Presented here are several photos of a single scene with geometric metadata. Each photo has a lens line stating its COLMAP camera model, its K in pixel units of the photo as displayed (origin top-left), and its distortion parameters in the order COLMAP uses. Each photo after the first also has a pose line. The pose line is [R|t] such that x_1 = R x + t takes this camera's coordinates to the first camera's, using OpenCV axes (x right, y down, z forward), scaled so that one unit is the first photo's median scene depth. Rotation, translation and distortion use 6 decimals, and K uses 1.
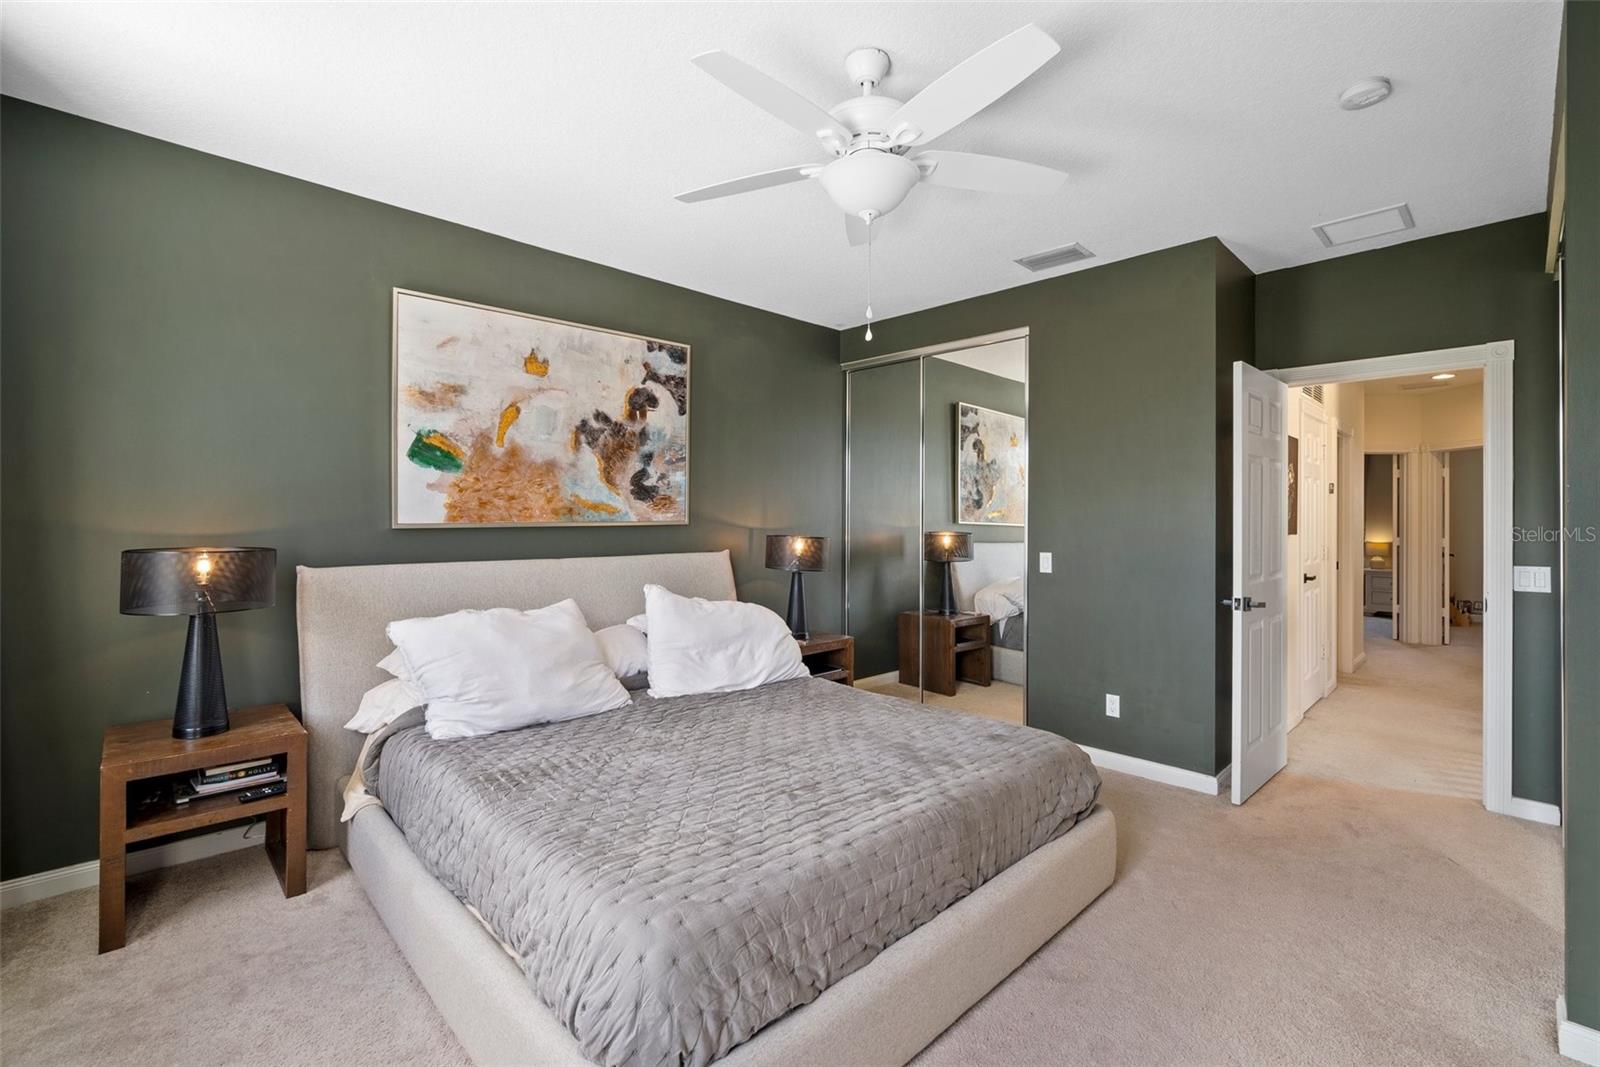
lens RADIAL K [[700.9, 0, 803.6], [0, 700.9, 525.0], [0, 0, 1]] dist [-0.014078, 0.004687]
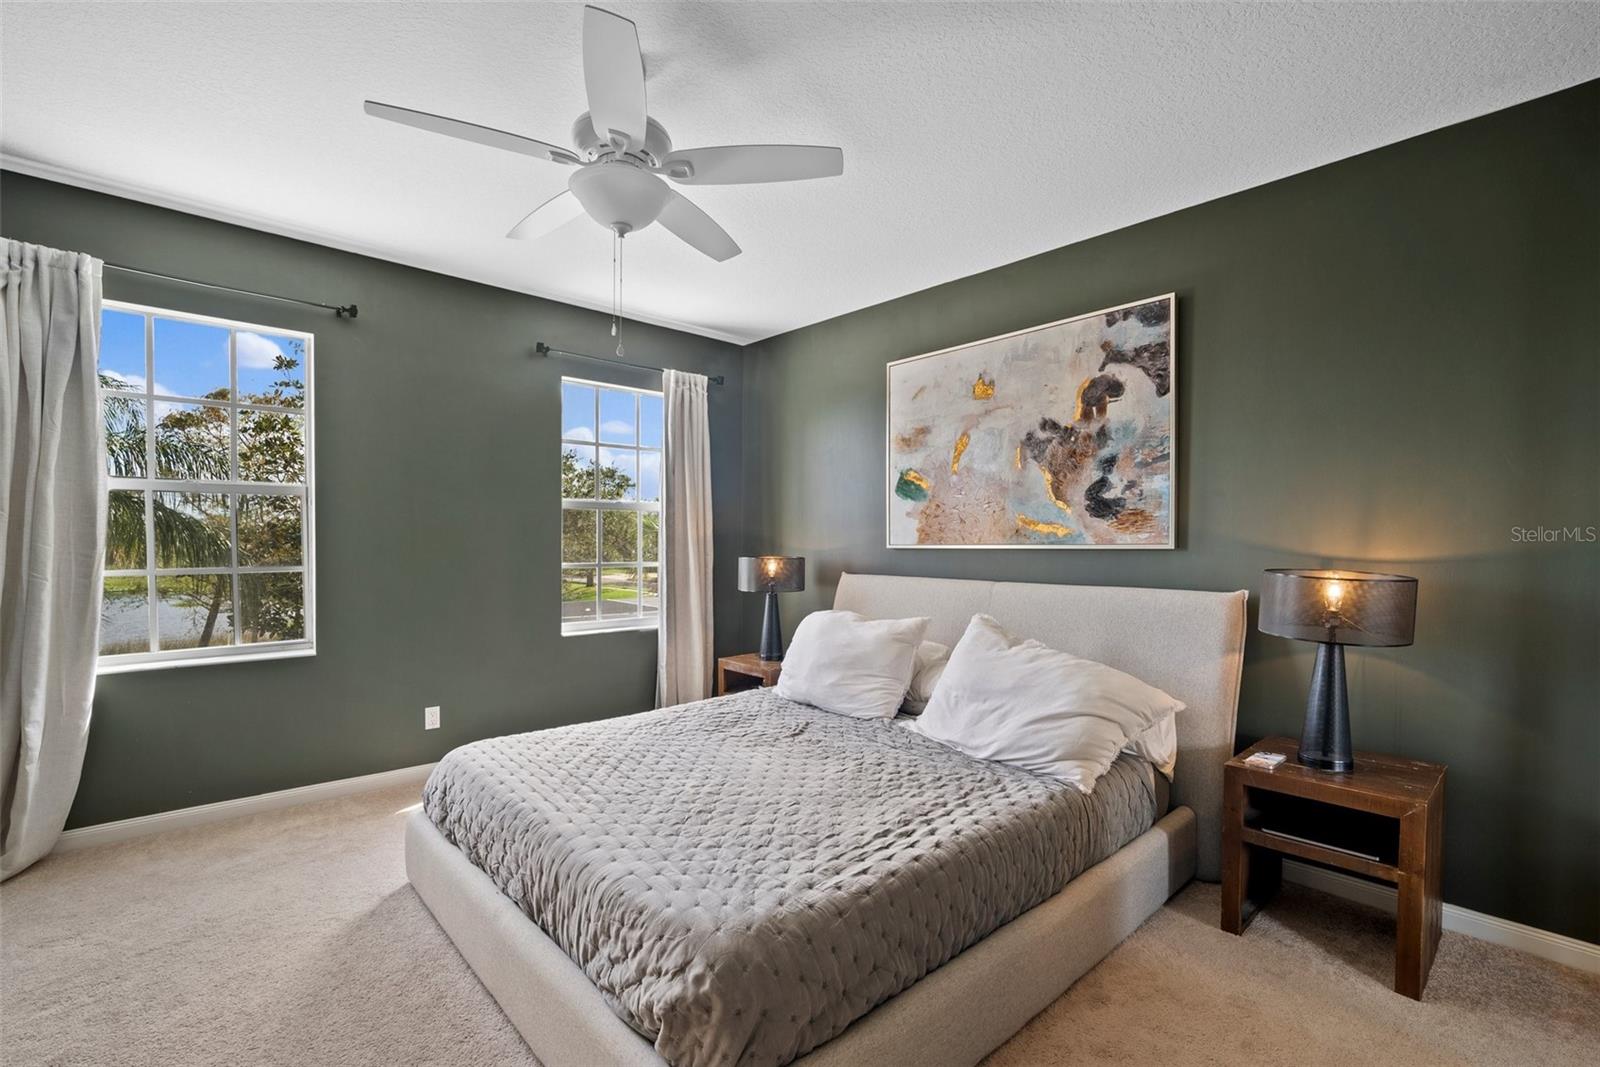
lens RADIAL K [[700.9, 0, 803.6], [0, 700.9, 525.0], [0, 0, 1]] dist [-0.014078, 0.004687]
pose [[-0.019589, -0.027661, -0.999425, 0.560353], [-0.015985, 0.999498, -0.027349, -0.000426], [0.999680, 0.015440, -0.020021, 0.681560]]
